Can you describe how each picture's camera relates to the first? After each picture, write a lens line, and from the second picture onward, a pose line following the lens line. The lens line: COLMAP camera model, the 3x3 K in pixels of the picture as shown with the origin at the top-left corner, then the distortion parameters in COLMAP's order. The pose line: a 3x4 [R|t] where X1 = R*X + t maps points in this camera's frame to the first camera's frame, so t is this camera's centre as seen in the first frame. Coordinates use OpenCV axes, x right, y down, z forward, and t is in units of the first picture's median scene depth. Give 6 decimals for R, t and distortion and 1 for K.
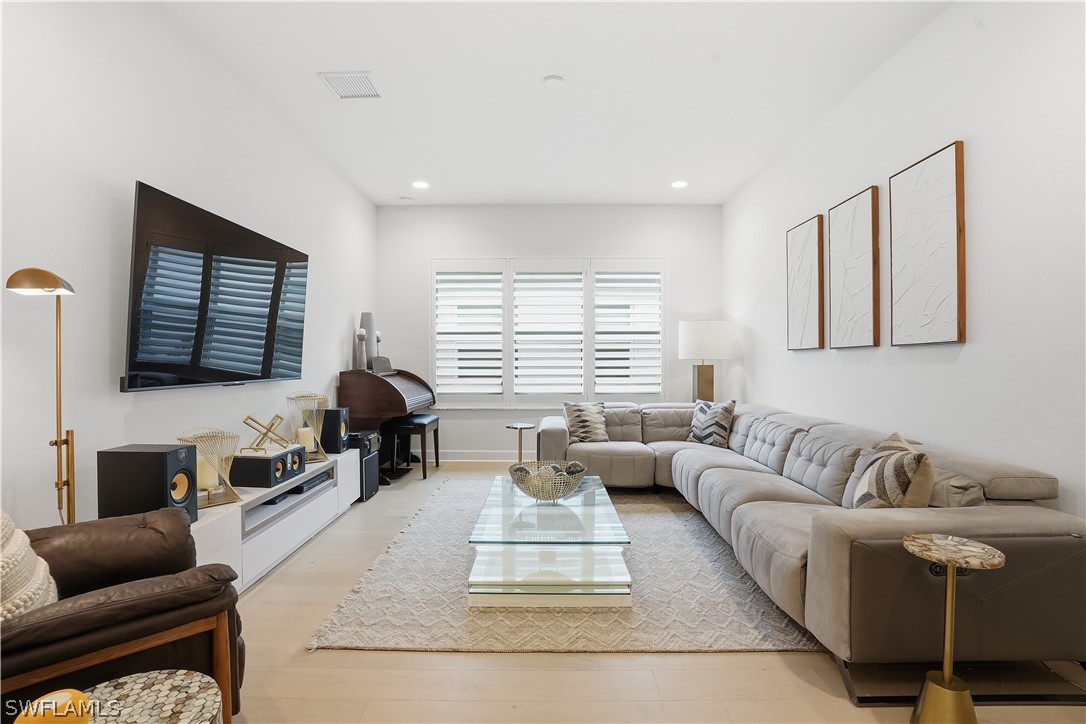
lens RADIAL K [[492.0, 0, 544.9], [0, 492.0, 357.8], [0, 0, 1]] dist [-0.071385, 0.026876]
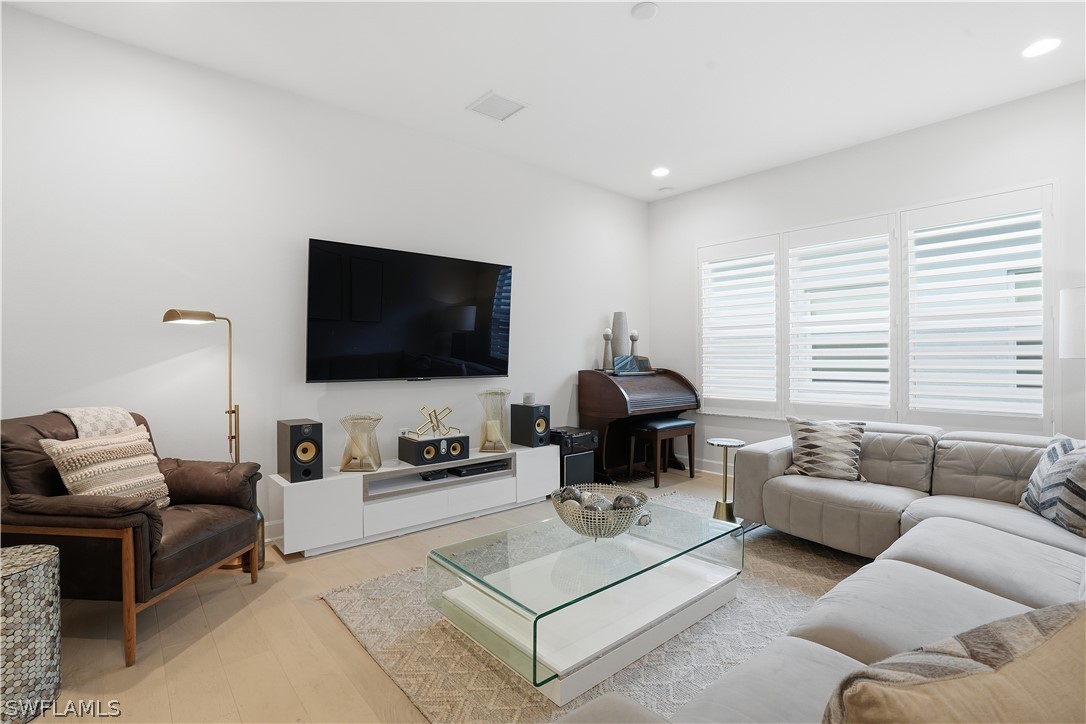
lens RADIAL K [[492.0, 0, 544.9], [0, 492.0, 357.8], [0, 0, 1]] dist [-0.071385, 0.026876]
pose [[0.671691, -0.000756, -0.740831, 0.336761], [0.004590, 0.999985, 0.003141, -0.003338], [0.740817, -0.005510, 0.671684, 0.245008]]
